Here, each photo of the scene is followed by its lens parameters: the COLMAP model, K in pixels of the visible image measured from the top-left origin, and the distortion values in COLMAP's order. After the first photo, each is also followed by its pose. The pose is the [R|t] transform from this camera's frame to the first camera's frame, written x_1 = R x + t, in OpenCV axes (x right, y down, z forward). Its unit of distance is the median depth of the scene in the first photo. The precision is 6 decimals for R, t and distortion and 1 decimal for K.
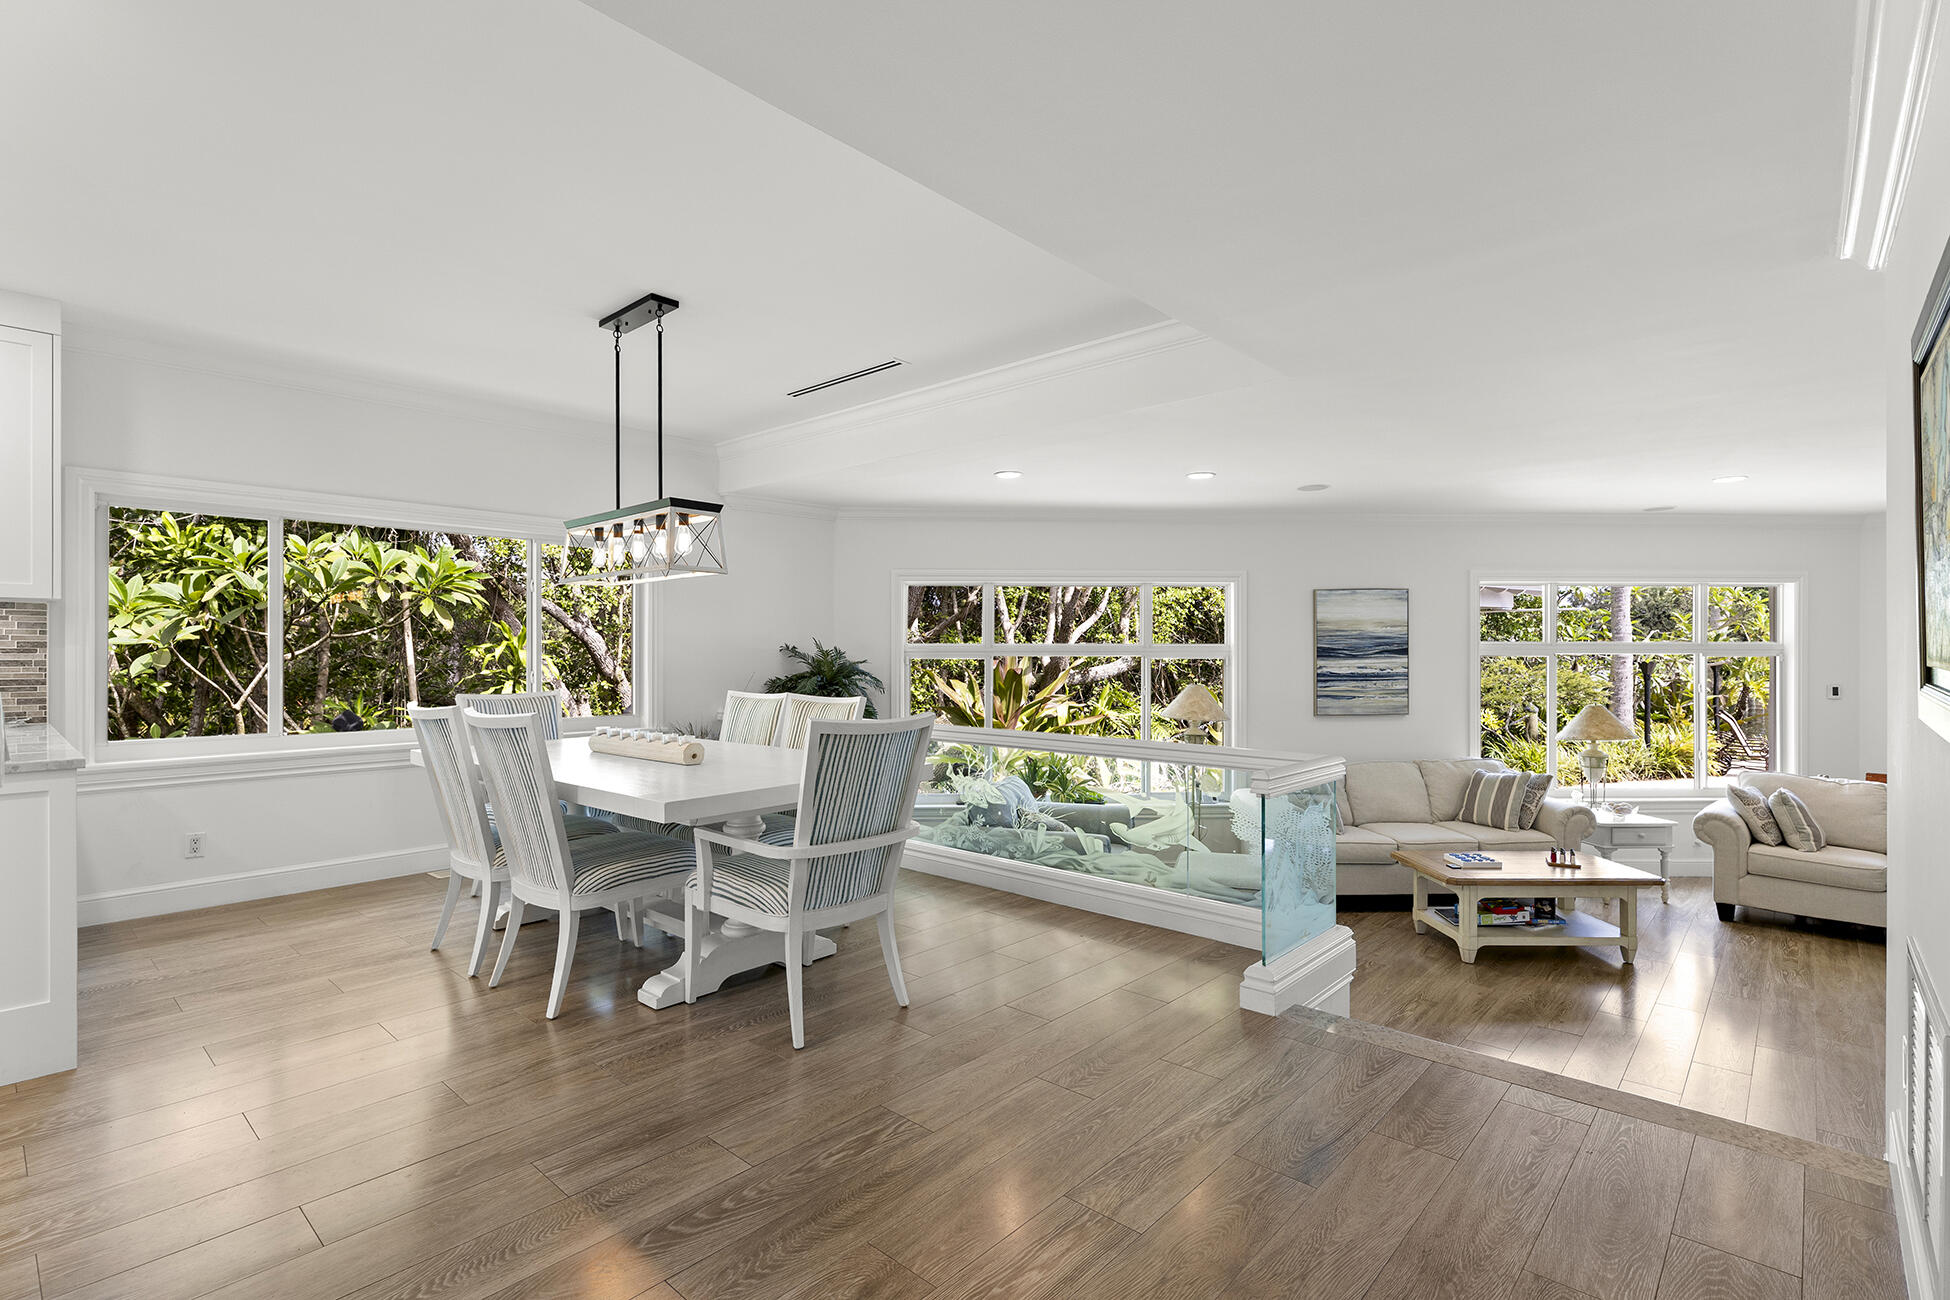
lens RADIAL K [[924.0, 0, 974.2], [0, 924.0, 648.4], [0, 0, 1]] dist [-0.001025, 0.000248]
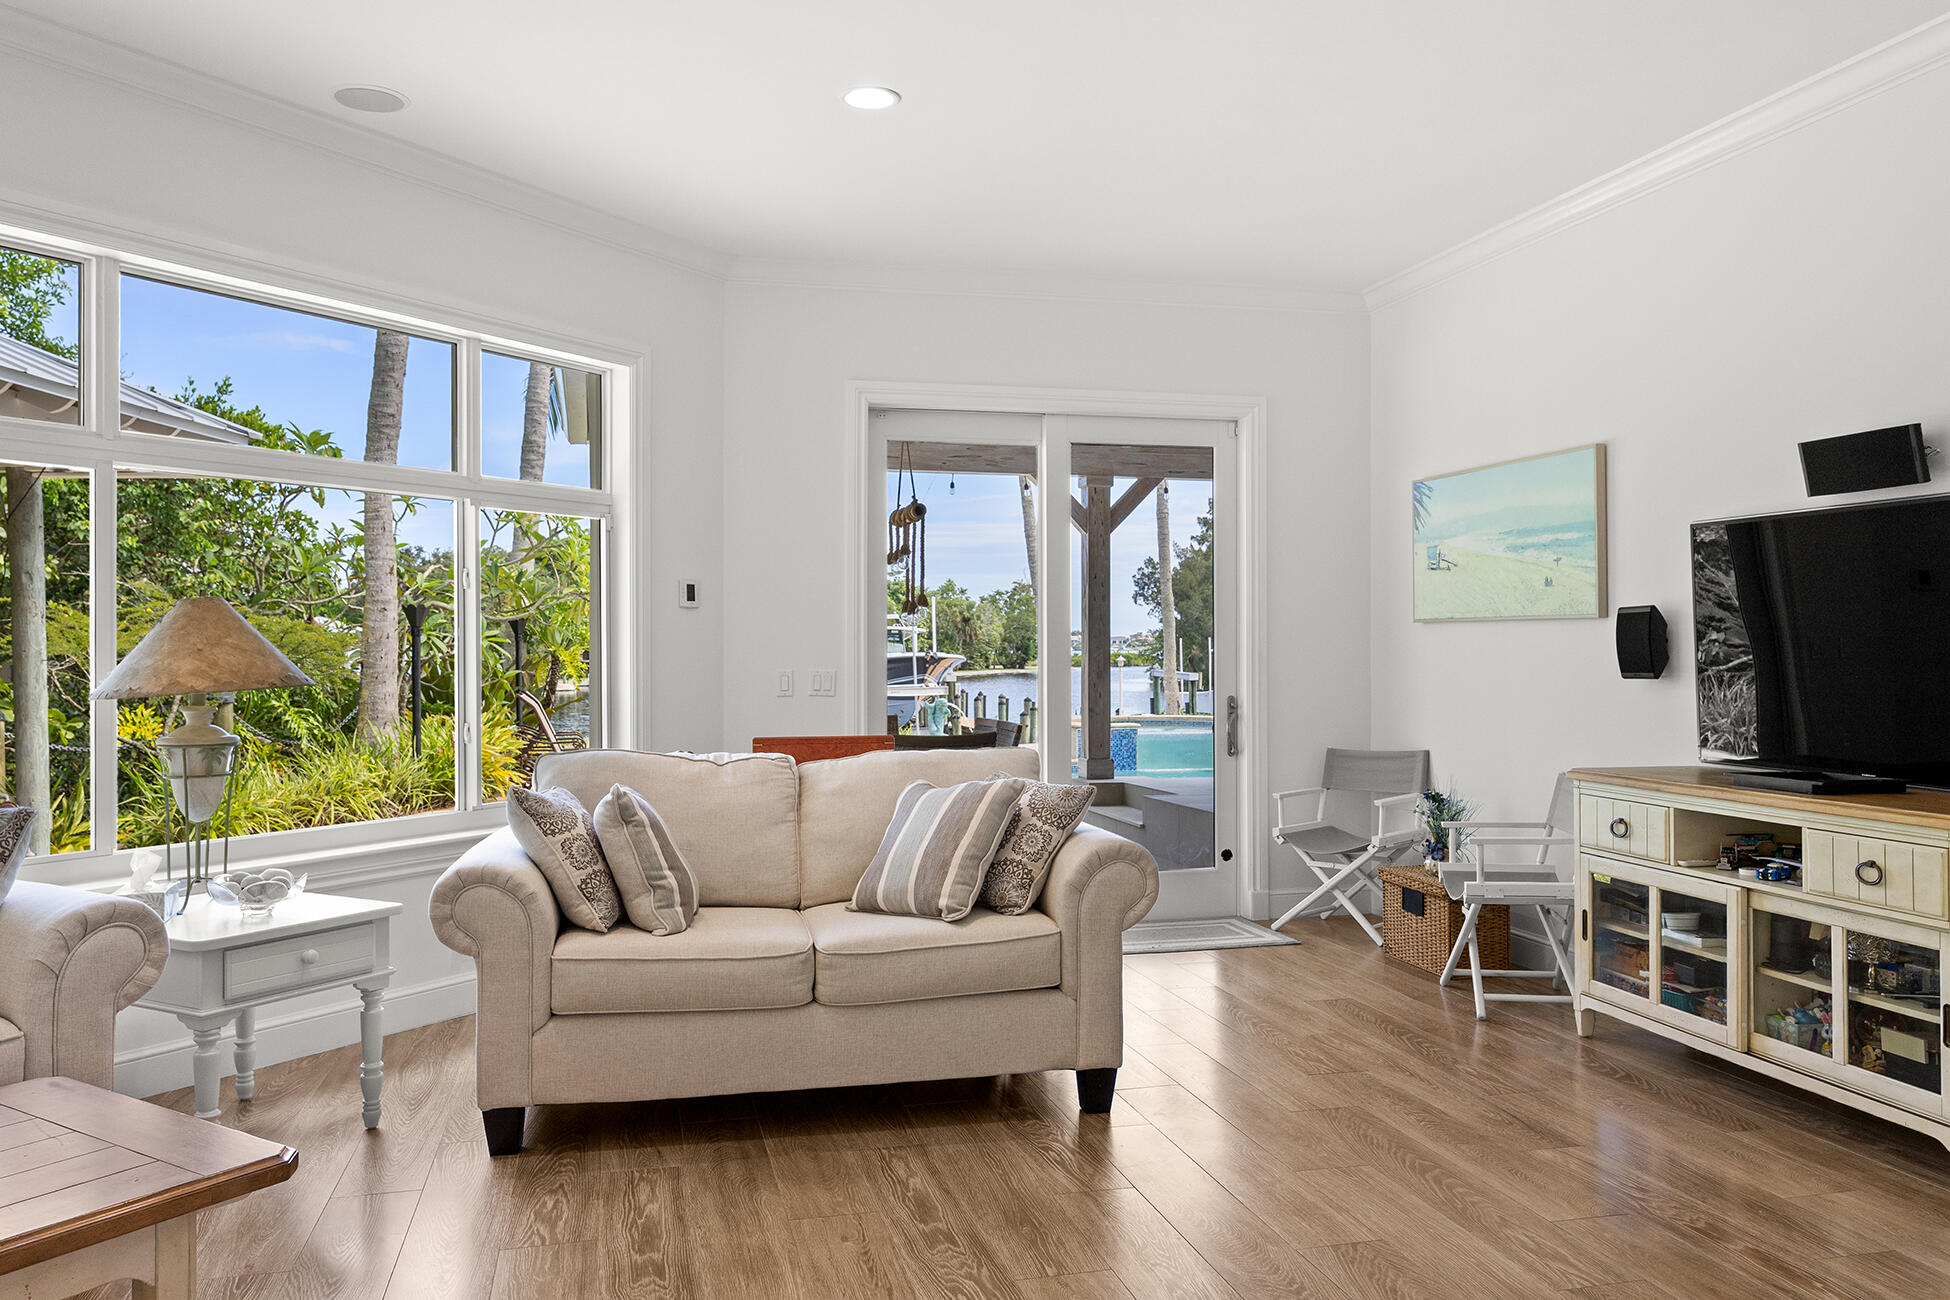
lens RADIAL K [[1441.6, 0, 974.9], [0, 1441.6, 645.6], [0, 0, 1]] dist [-0.002671, -0.000607]
pose [[0.558738, -0.004496, 0.829332, 0.416748], [0.003674, 0.999989, 0.002946, 0.085060], [-0.829336, 0.001401, 0.558749, 0.491984]]
